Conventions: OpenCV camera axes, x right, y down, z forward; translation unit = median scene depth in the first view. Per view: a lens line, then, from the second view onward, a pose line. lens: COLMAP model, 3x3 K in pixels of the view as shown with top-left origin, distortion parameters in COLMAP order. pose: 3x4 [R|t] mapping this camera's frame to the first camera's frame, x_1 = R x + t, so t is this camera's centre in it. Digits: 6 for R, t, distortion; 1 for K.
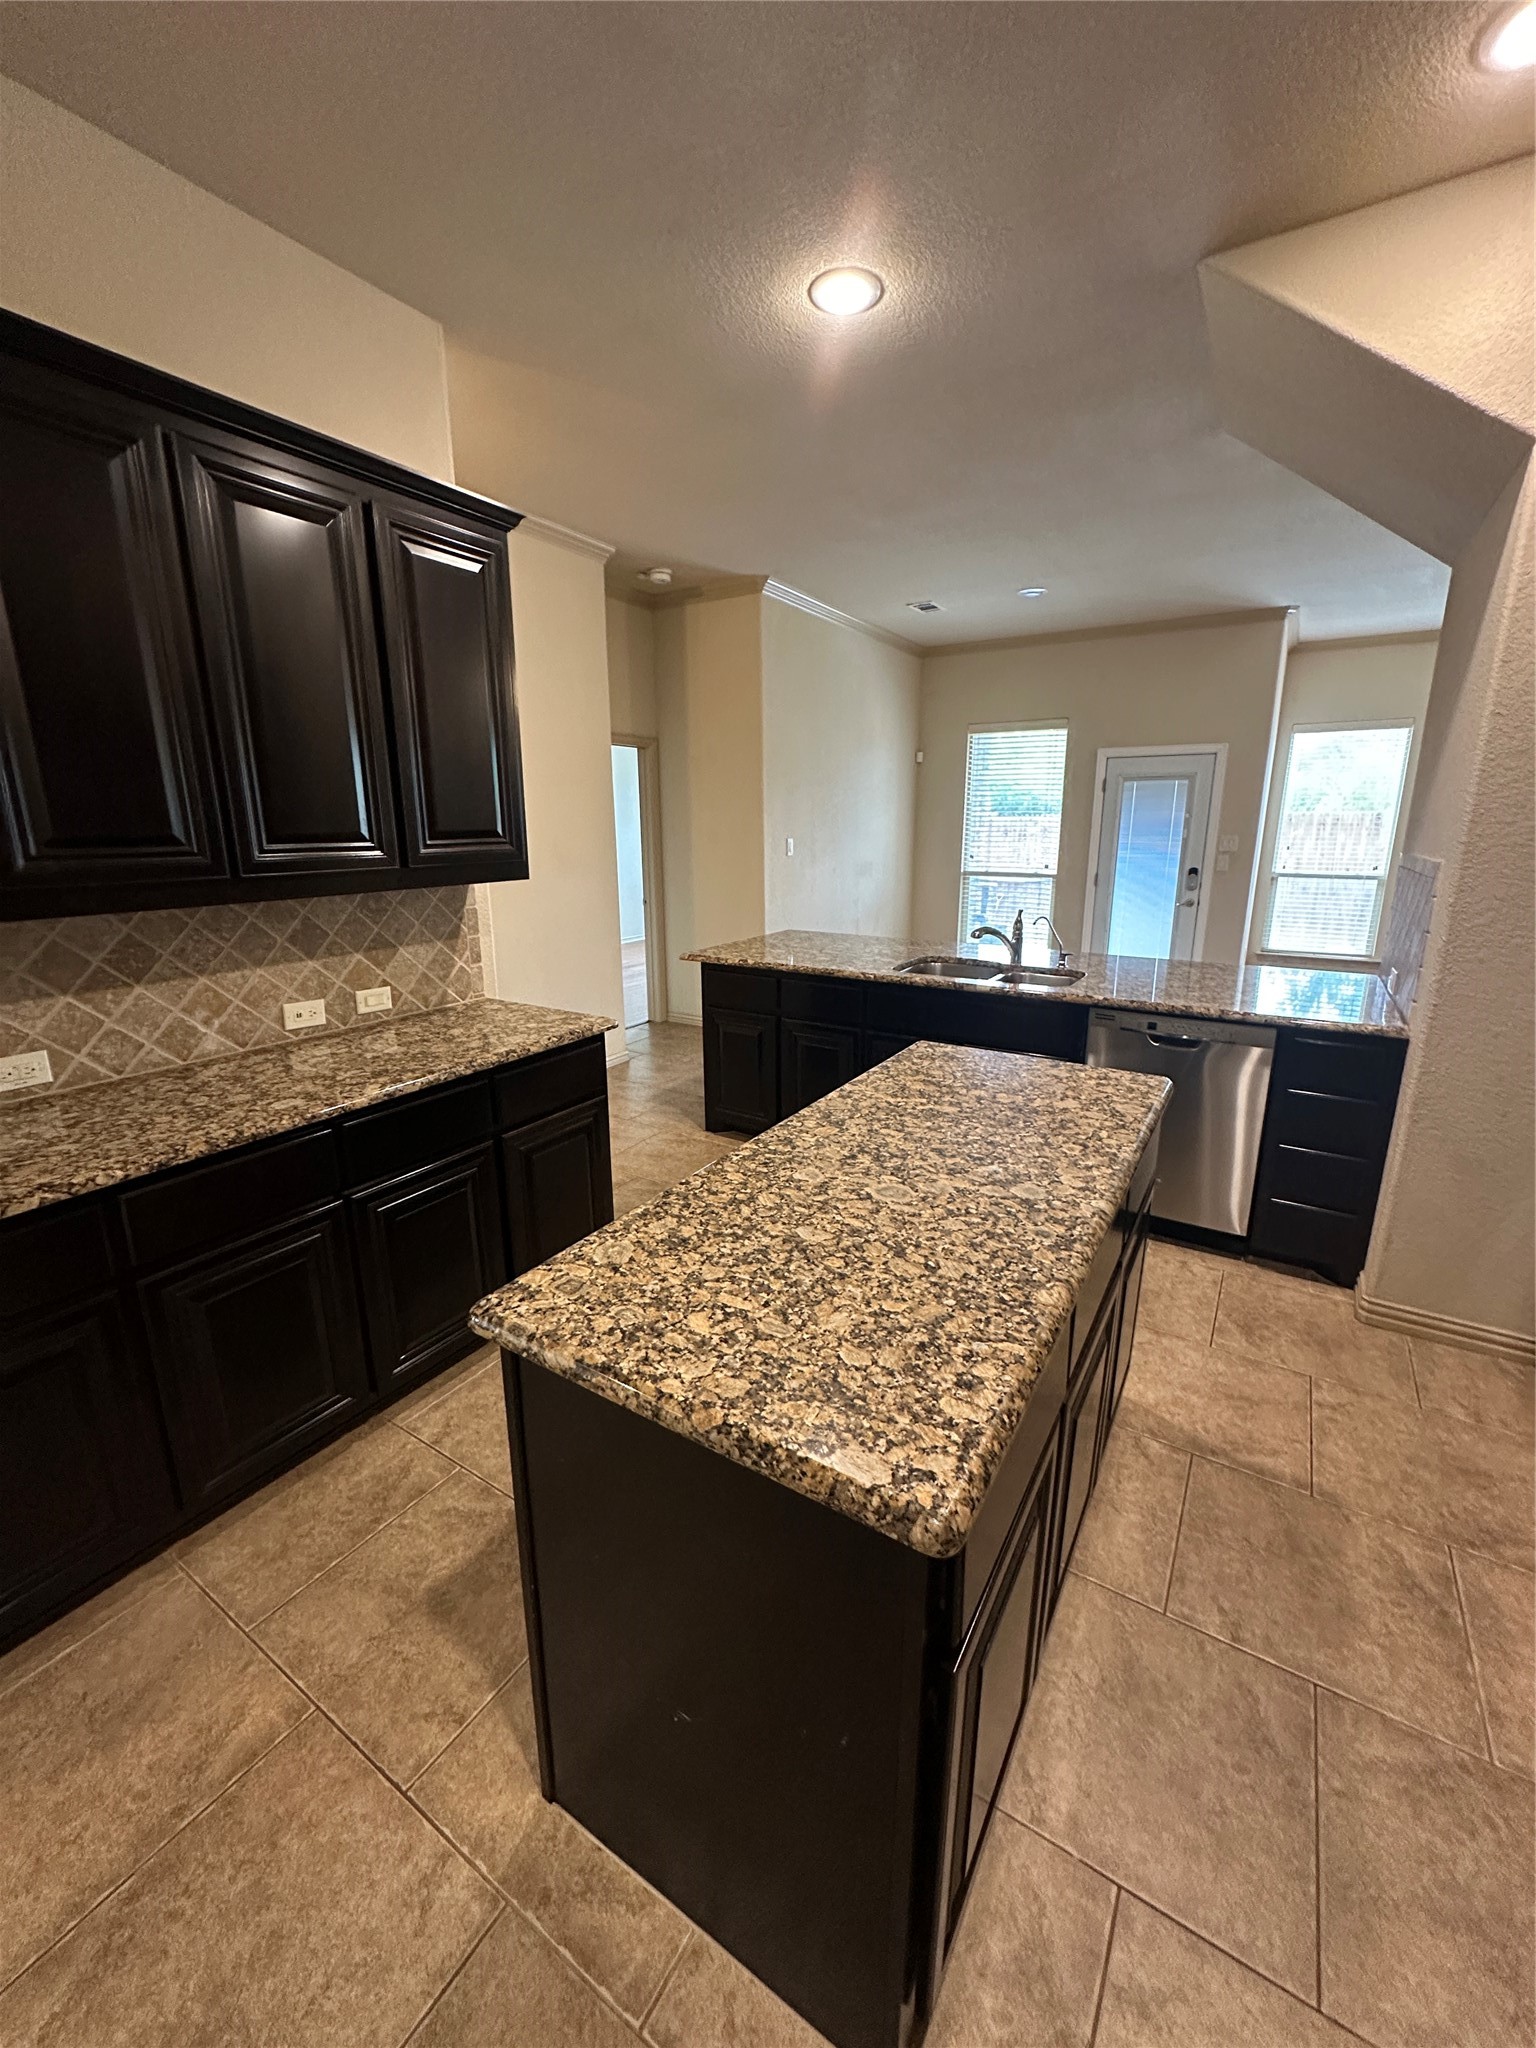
lens RADIAL K [[817.4, 0, 768.4], [0, 817.4, 1022.0], [0, 0, 1]] dist [-0.003320, 0.000449]
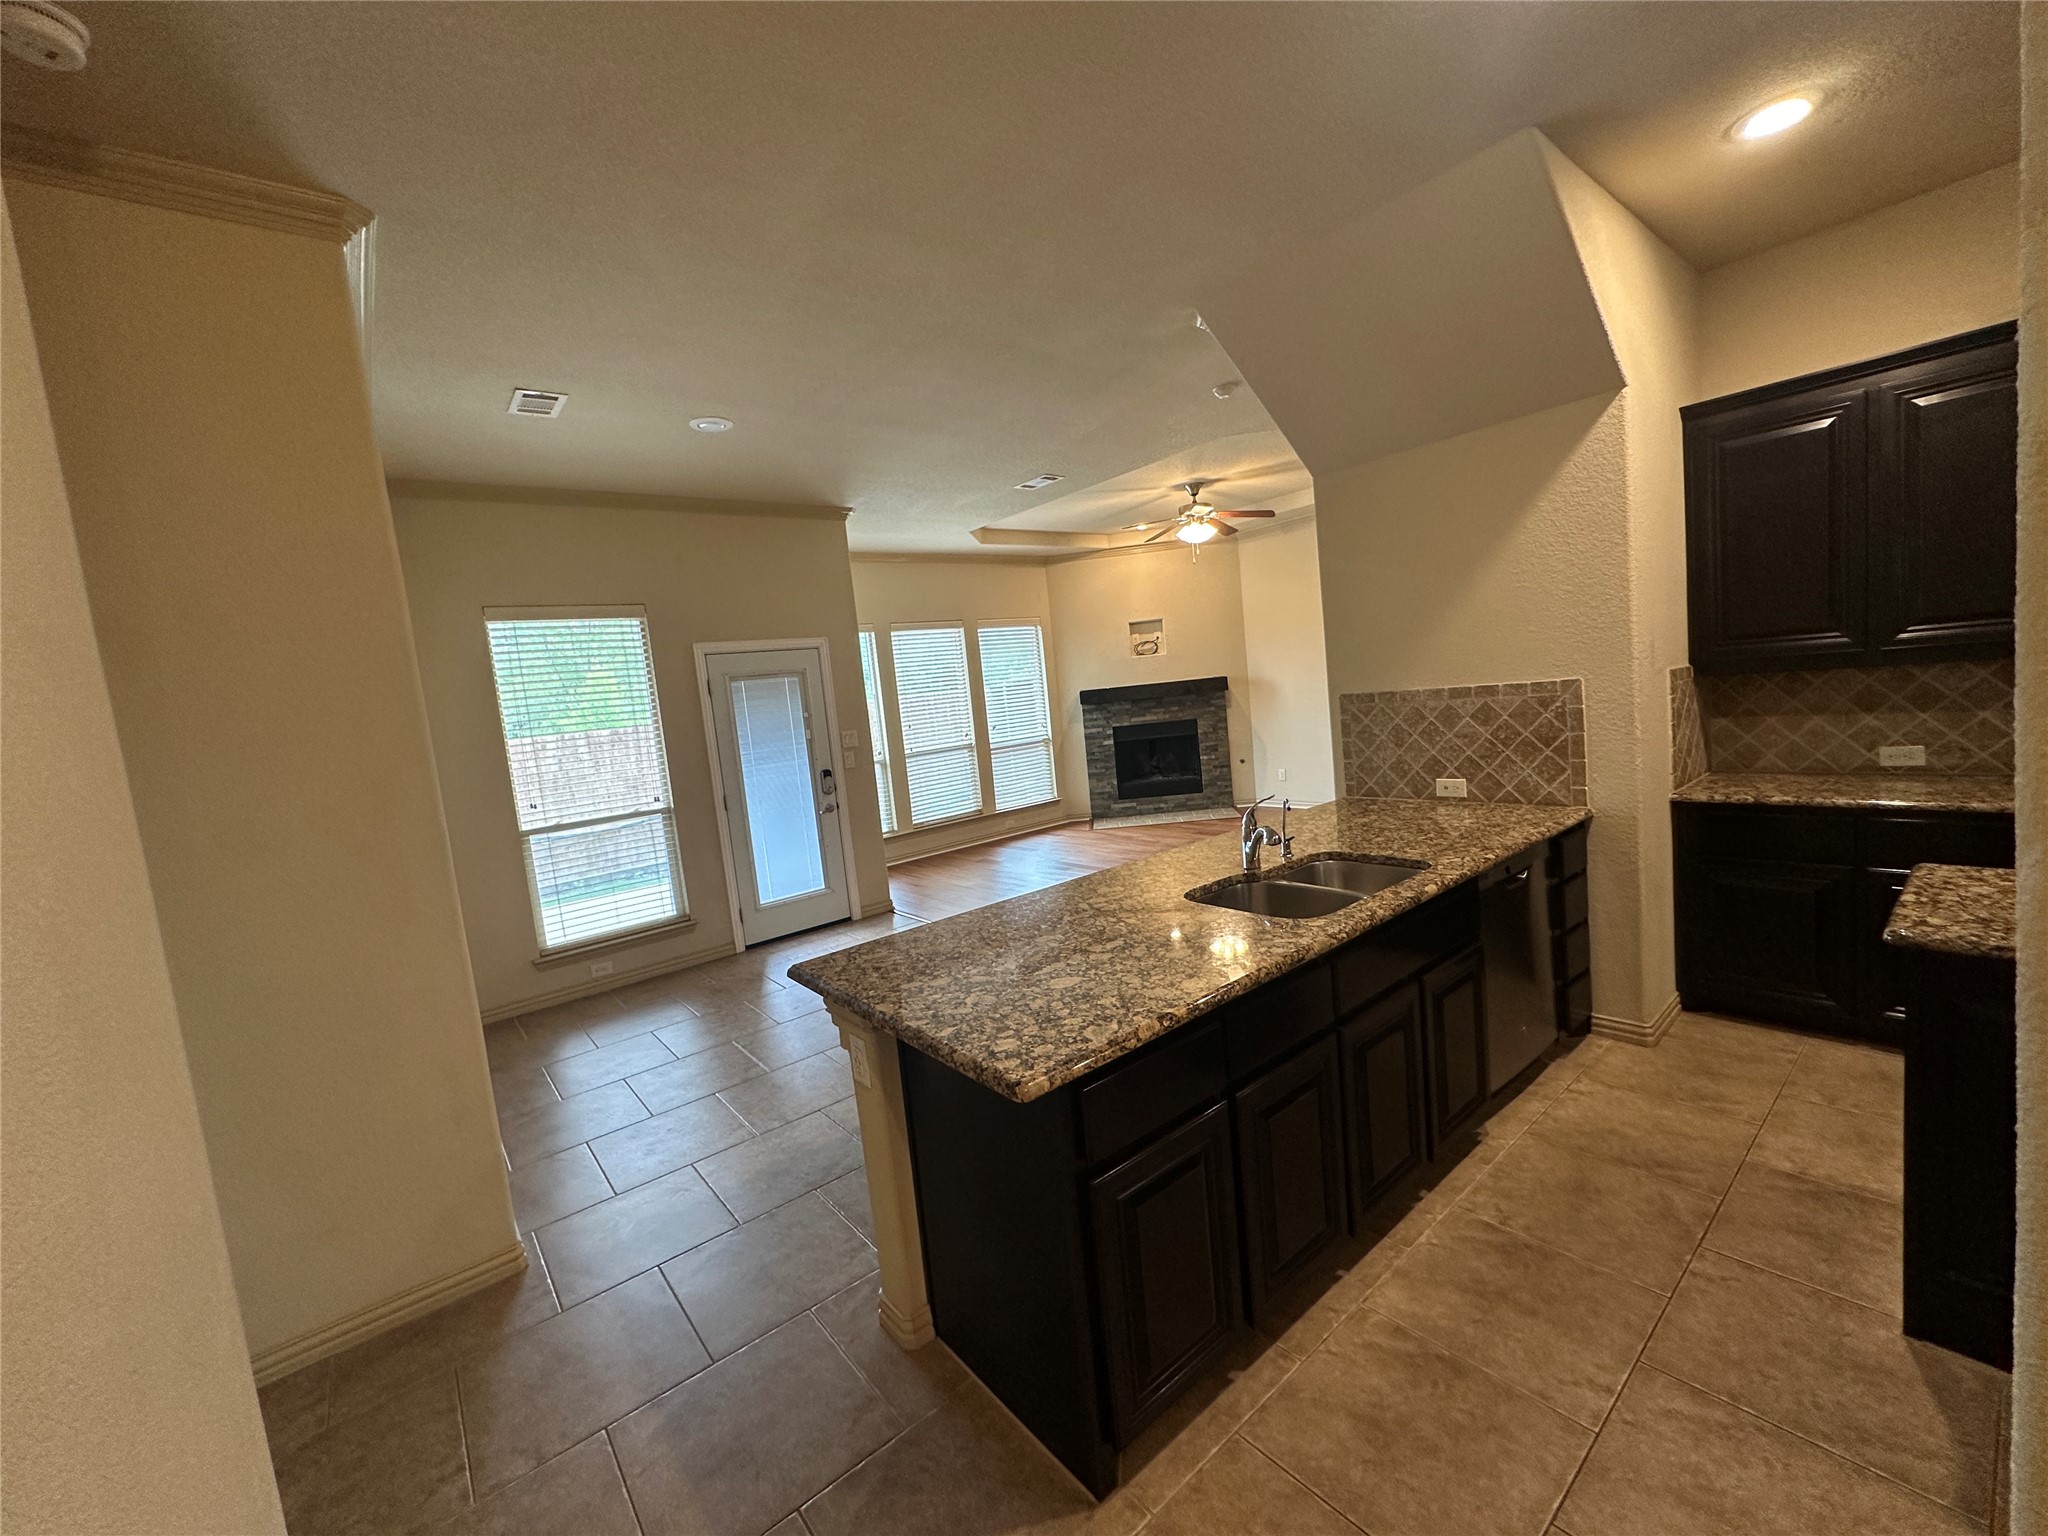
lens RADIAL K [[817.4, 0, 1020.3], [0, 817.4, 766.8], [0, 0, 1]] dist [-0.003320, 0.000449]
pose [[0.321555, -0.119332, 0.939342, -0.985957], [0.323931, 0.946035, 0.009294, -0.511464], [-0.889759, 0.301293, 0.342857, 1.955316]]
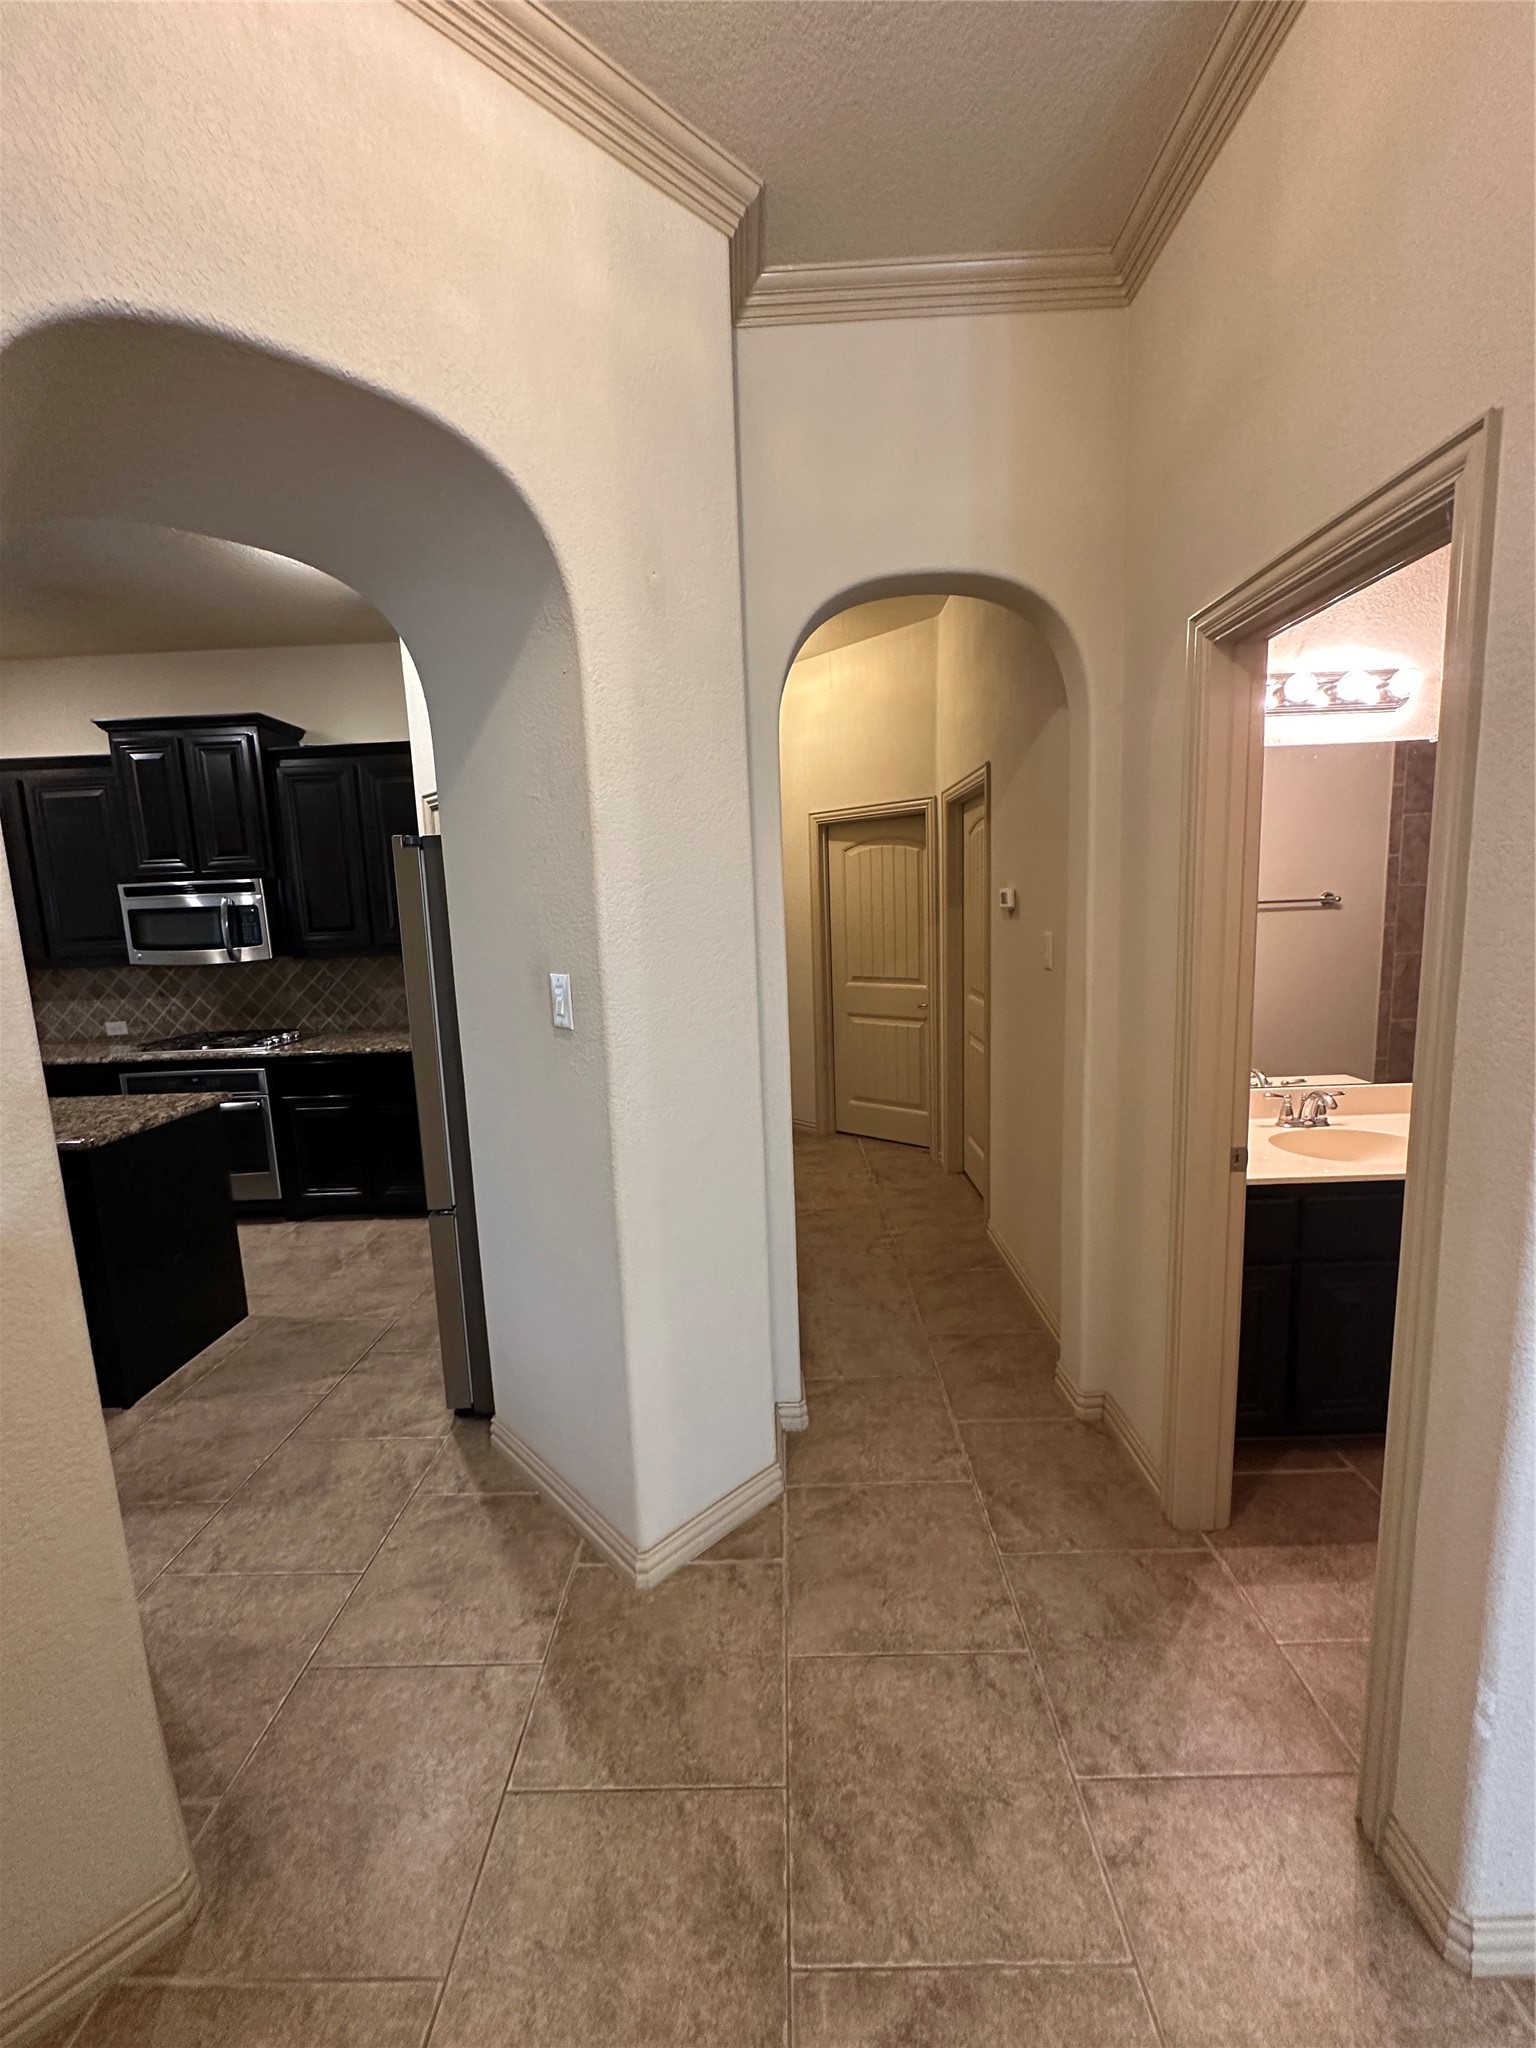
lens RADIAL K [[817.4, 0, 768.4], [0, 817.4, 1022.0], [0, 0, 1]] dist [-0.003320, 0.000449]
pose [[-0.526693, -0.097885, 0.844401, -2.084426], [0.243669, 0.934277, 0.260292, -0.066619], [-0.814383, 0.342848, -0.468226, 0.283286]]
